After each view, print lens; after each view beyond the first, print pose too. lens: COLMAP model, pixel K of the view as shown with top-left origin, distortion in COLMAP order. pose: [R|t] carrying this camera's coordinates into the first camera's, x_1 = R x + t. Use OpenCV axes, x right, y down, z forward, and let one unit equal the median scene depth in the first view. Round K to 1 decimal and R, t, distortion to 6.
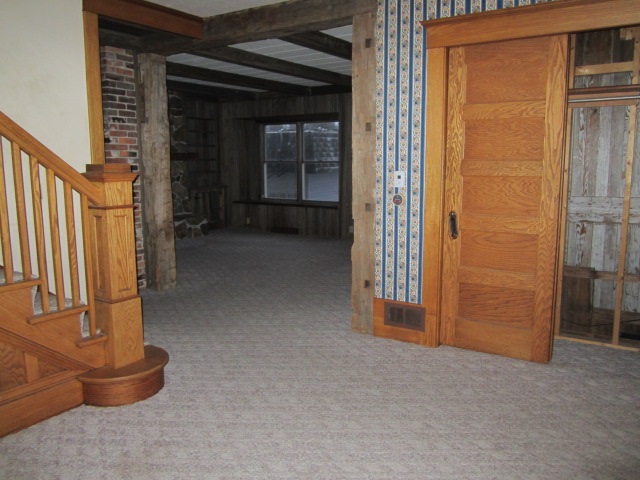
lens RADIAL K [[535.1, 0, 319.9], [0, 535.1, 238.9], [0, 0, 1]] dist [-0.017951, -0.002708]
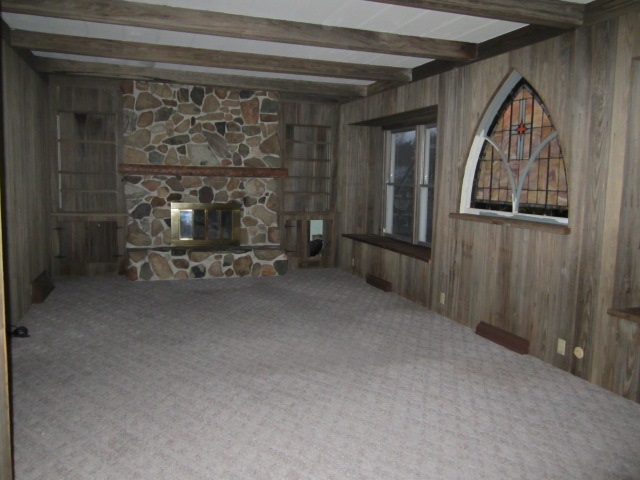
lens RADIAL K [[535.1, 0, 320.0], [0, 535.1, 240.6], [0, 0, 1]] dist [-0.017951, -0.002708]
pose [[0.802514, 0.091773, -0.589533, 0.274745], [-0.114346, 0.993440, -0.001007, -0.060939], [0.585573, 0.068219, 0.807744, 0.403063]]
